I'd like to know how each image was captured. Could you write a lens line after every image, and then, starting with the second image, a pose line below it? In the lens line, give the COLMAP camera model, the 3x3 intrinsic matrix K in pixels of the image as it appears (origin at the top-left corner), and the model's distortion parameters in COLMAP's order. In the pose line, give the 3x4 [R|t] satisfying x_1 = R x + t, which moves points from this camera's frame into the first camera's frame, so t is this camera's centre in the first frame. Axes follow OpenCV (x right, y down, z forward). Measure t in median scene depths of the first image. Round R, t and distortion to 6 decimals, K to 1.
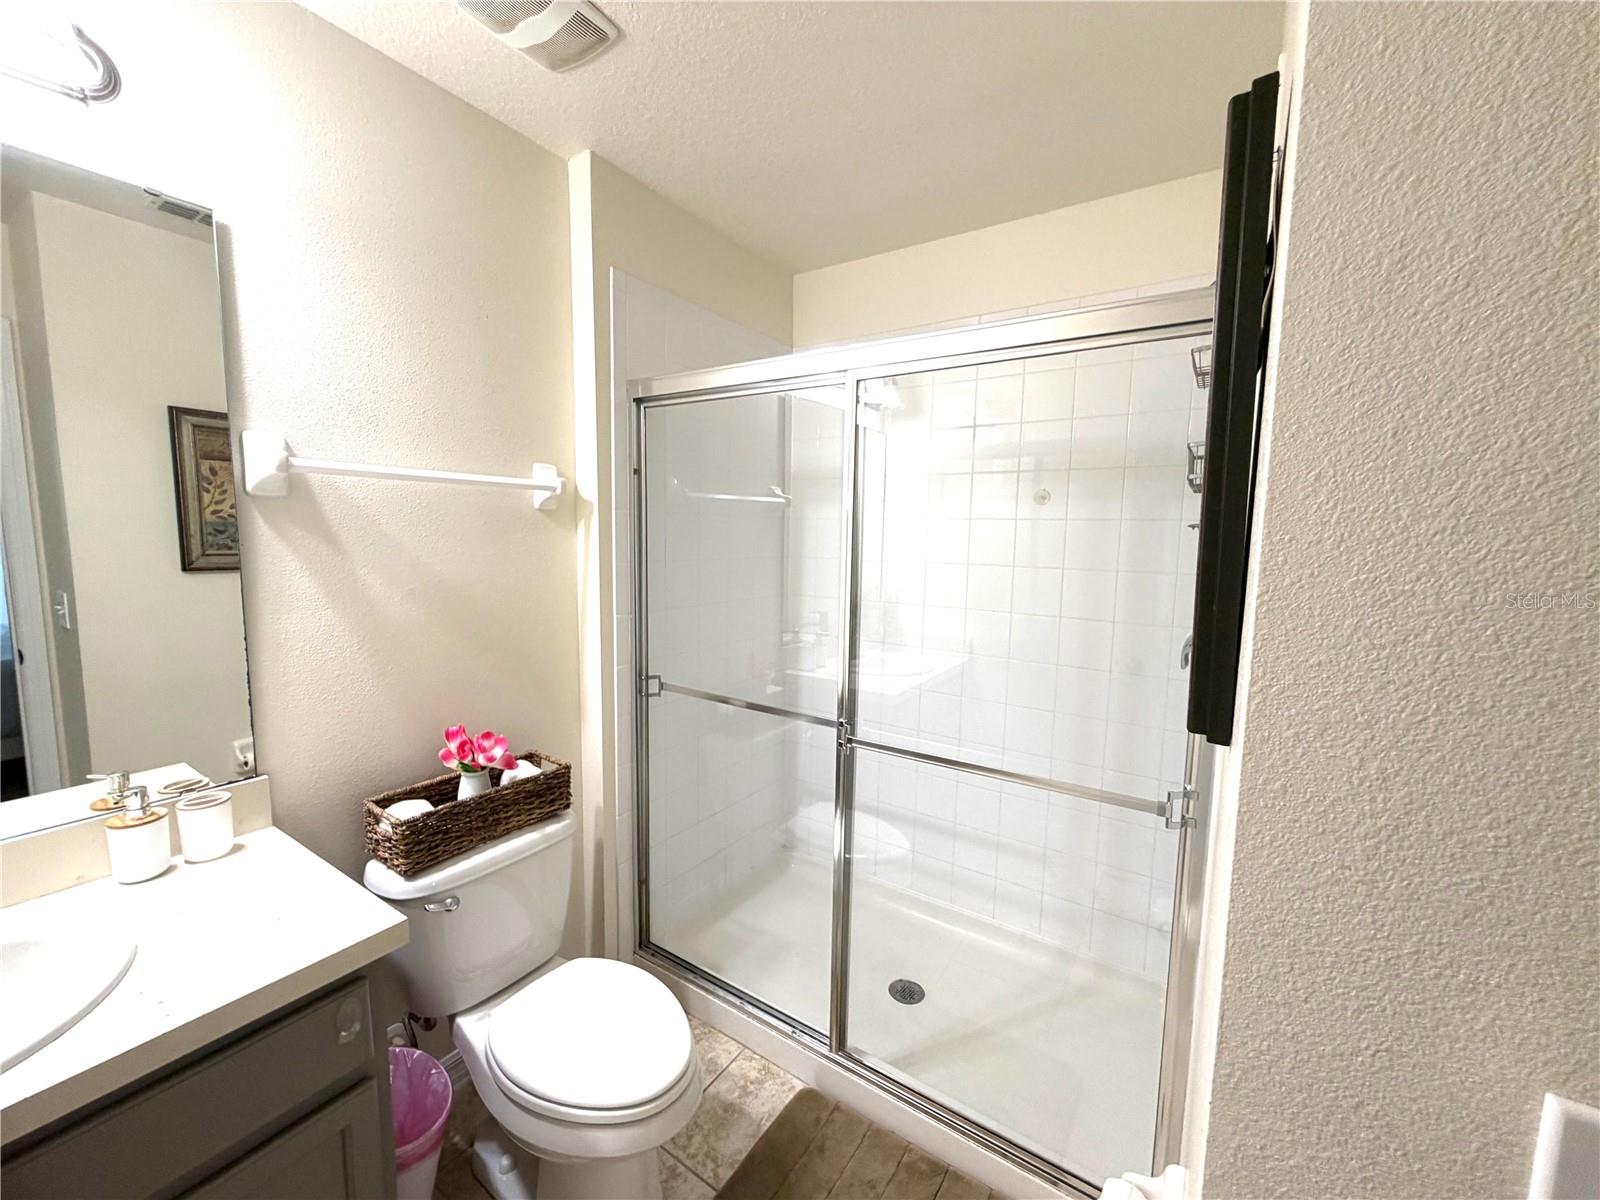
lens RADIAL K [[641.5, 0, 806.4], [0, 641.5, 599.7], [0, 0, 1]] dist [-0.002914, 0.000159]
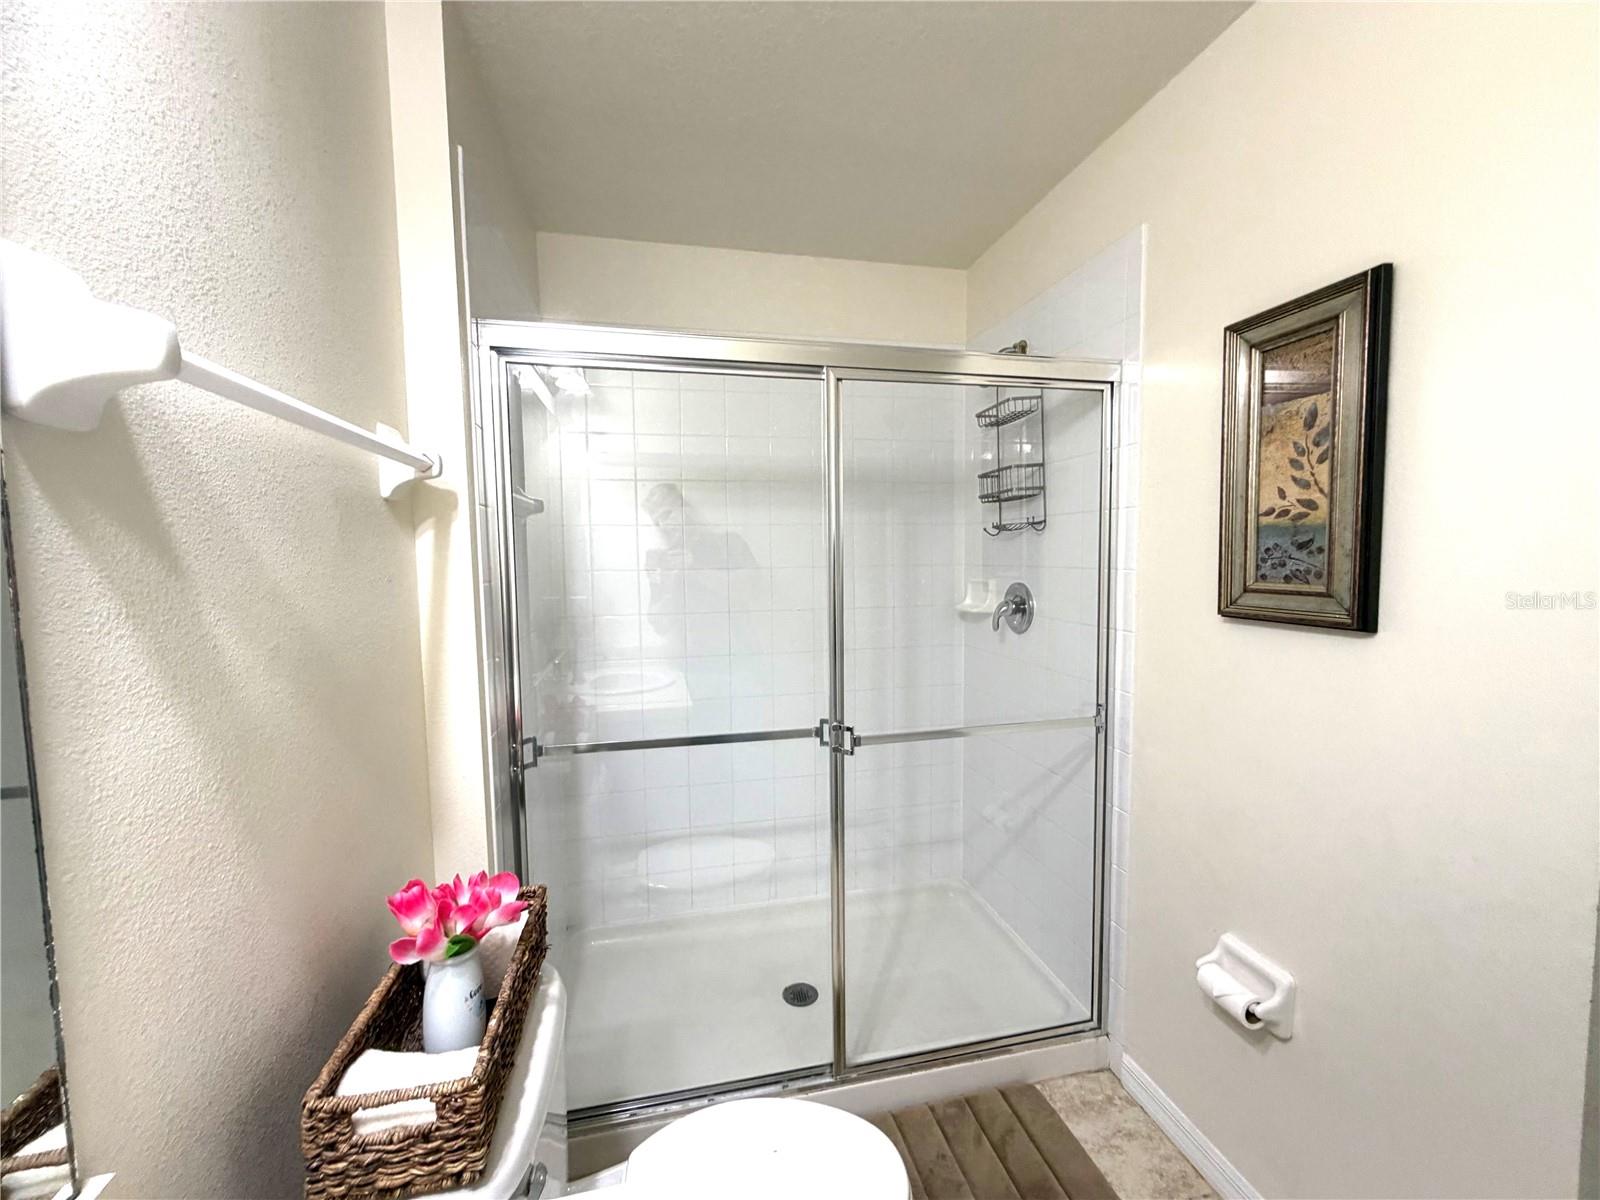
lens RADIAL K [[641.5, 0, 805.8], [0, 641.5, 597.3], [0, 0, 1]] dist [-0.002914, 0.000159]
pose [[0.687965, -0.077119, 0.721635, -0.556994], [0.097363, 0.995157, 0.013529, -0.018031], [-0.719184, 0.060953, 0.692141, 0.292845]]
